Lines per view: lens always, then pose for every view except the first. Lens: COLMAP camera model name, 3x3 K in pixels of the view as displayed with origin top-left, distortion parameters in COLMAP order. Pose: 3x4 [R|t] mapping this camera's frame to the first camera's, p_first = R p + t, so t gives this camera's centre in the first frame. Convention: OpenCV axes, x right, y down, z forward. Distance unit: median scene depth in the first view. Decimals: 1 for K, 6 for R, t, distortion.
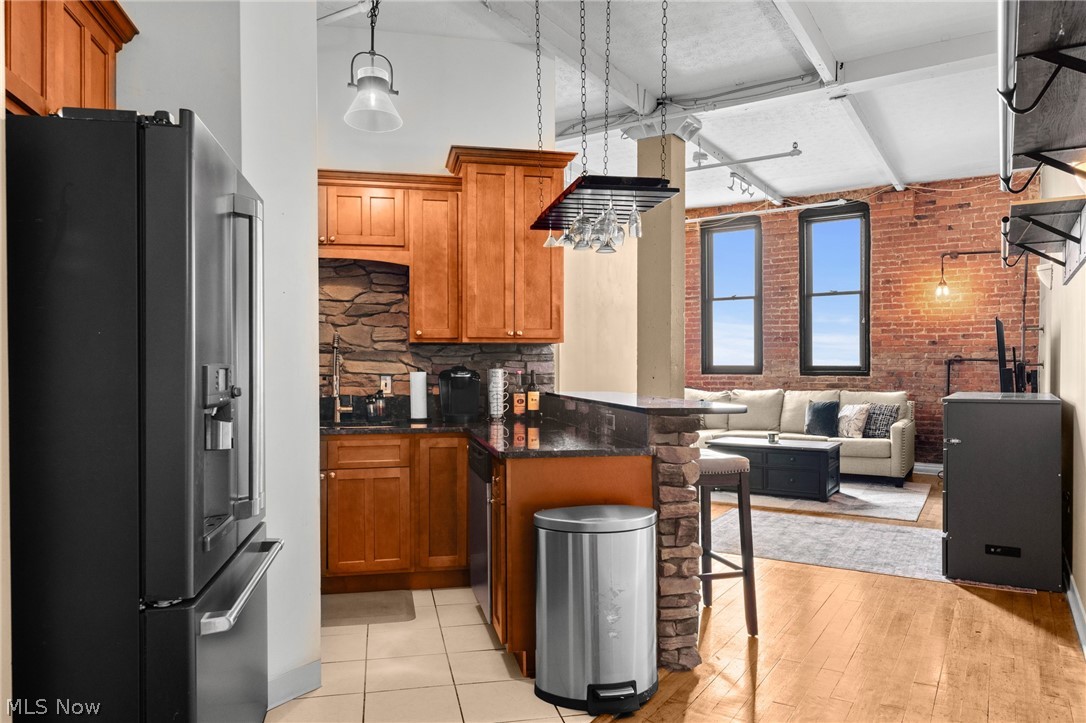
lens RADIAL K [[725.1, 0, 538.3], [0, 725.1, 370.9], [0, 0, 1]] dist [0.006731, -0.004234]
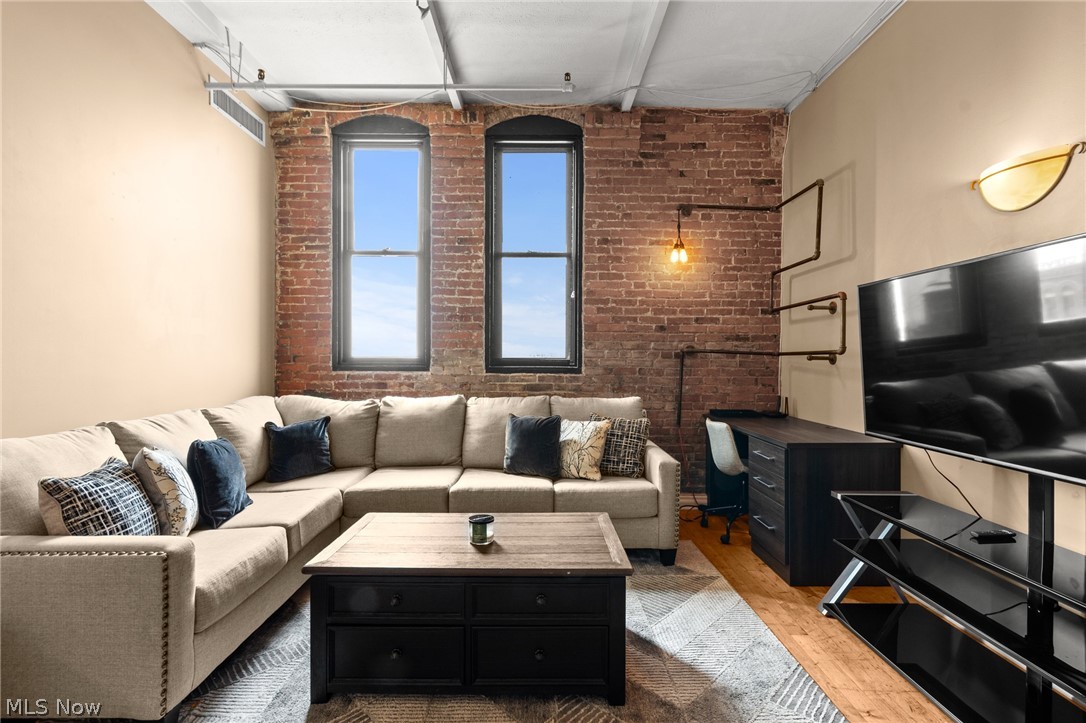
lens RADIAL K [[502.5, 0, 542.7], [0, 502.5, 357.6], [0, 0, 1]] dist [0.002127, -0.001380]
pose [[0.838402, 0.010997, 0.544942, 0.214404], [-0.004043, 0.999894, -0.013958, -0.001986], [-0.545038, 0.009500, 0.838358, 0.819251]]
